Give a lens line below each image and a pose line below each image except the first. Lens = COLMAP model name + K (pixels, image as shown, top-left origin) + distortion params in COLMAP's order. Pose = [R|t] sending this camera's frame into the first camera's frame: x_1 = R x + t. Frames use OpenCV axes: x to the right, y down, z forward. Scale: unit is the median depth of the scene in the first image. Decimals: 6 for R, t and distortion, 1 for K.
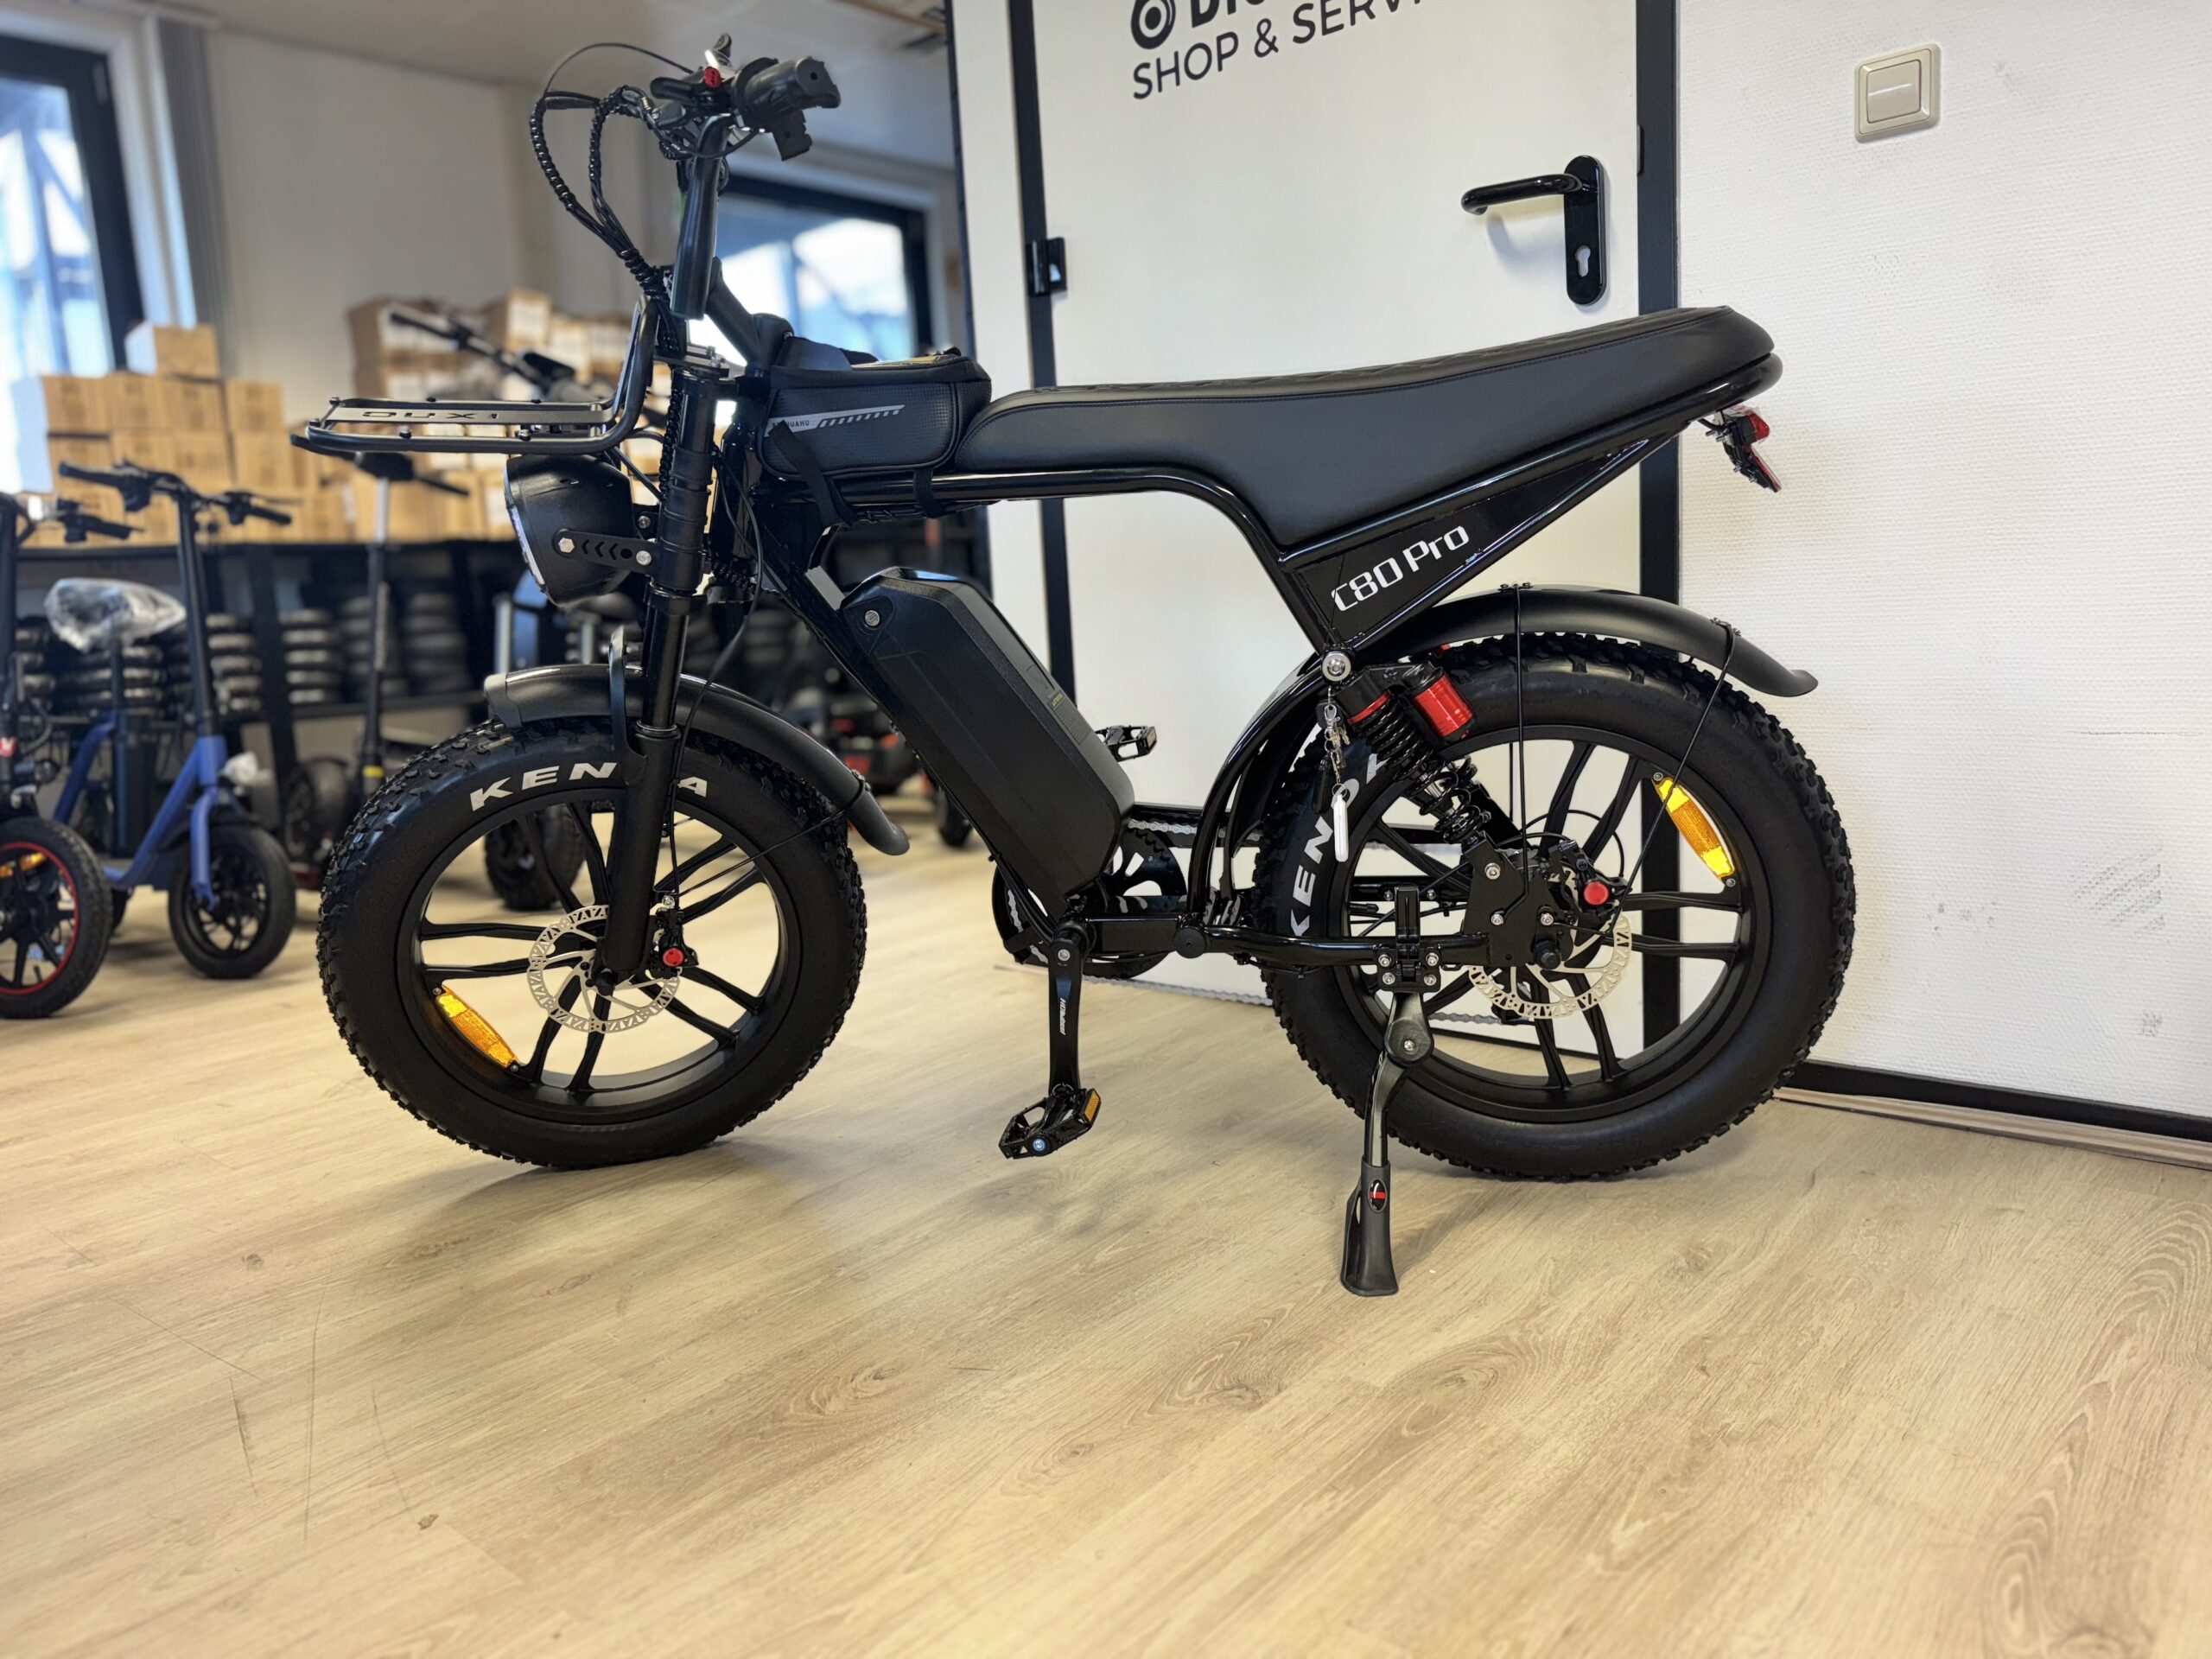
lens RADIAL K [[1578.0, 0, 1109.5], [0, 1578.0, 820.8], [0, 0, 1]] dist [0.031123, -0.040982]
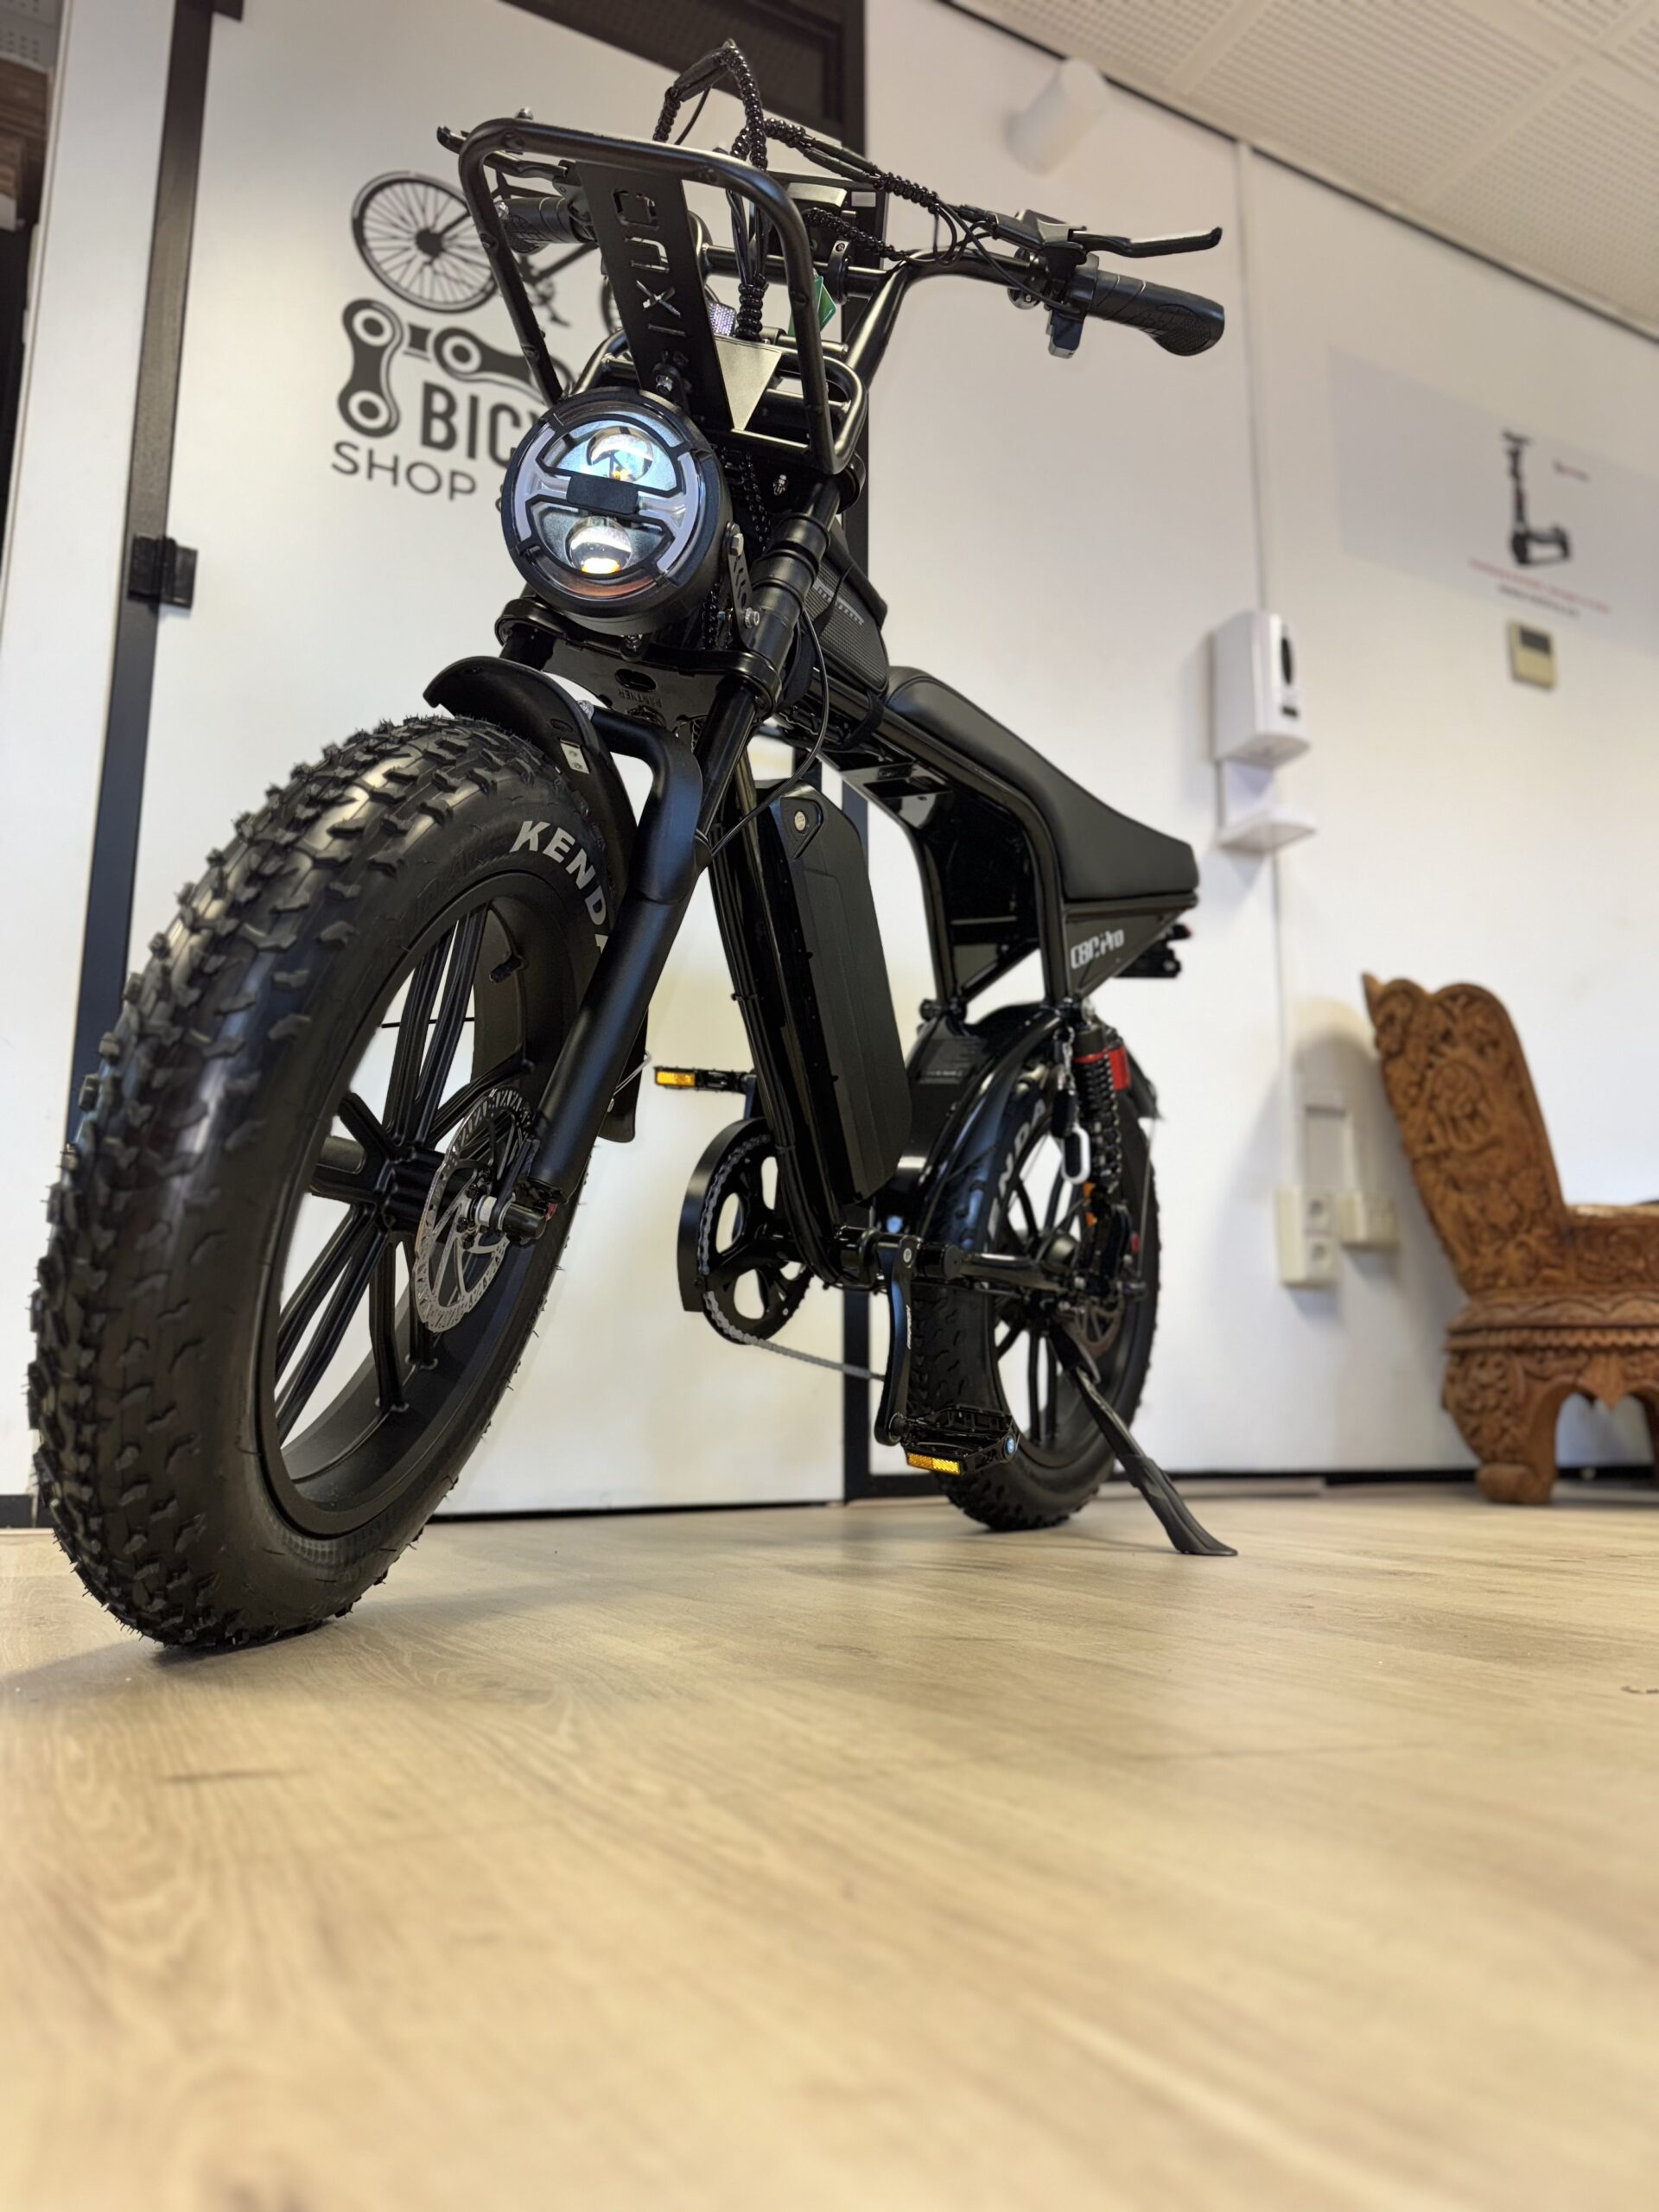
lens RADIAL K [[1555.7, 0, 829.5], [0, 1555.7, 1119.8], [0, 0, 1]] dist [0.090130, -0.189534]
pose [[0.356473, 0.230620, 0.905396, -0.851311], [0.115573, 0.950731, -0.287671, 0.257695], [-0.927130, 0.207186, 0.312256, 0.759348]]
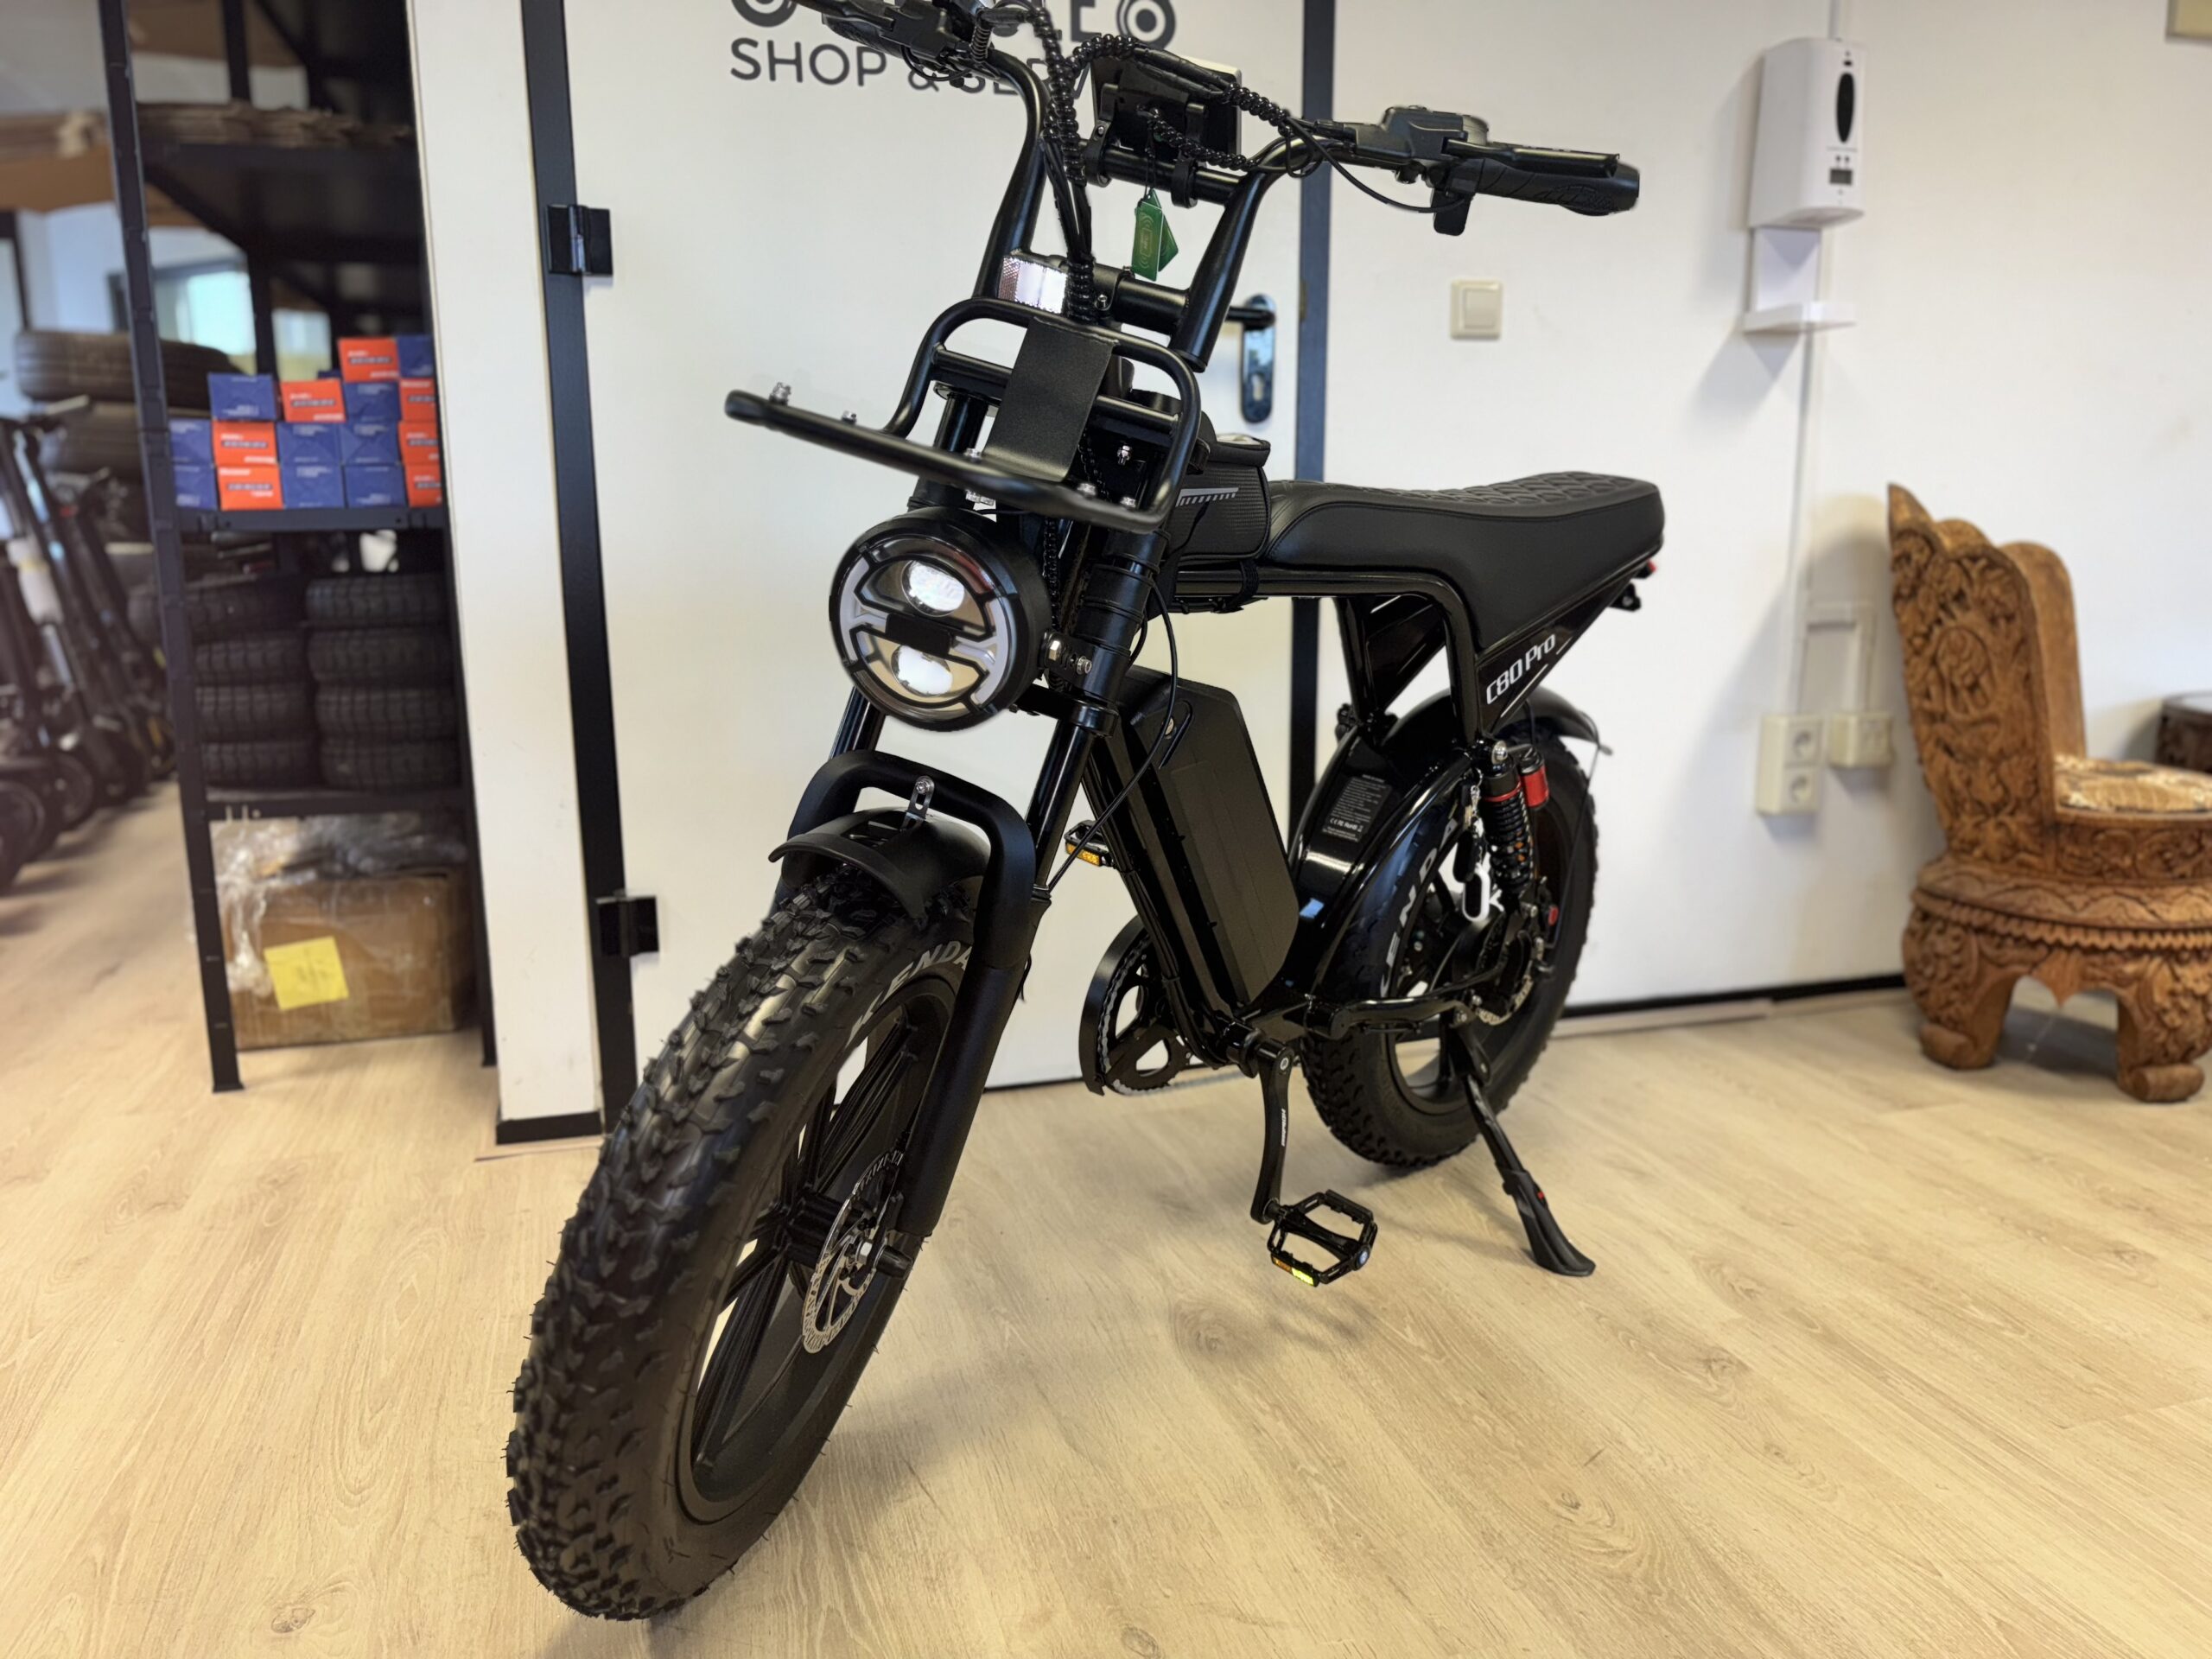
lens RADIAL K [[1582.6, 0, 1107.1], [0, 1582.6, 842.7], [0, 0, 1]] dist [0.007555, -0.018390]
pose [[0.520727, -0.108002, 0.846864, -0.893252], [0.100110, 0.992847, 0.065063, -0.123914], [-0.847833, 0.050900, 0.527814, 0.580471]]
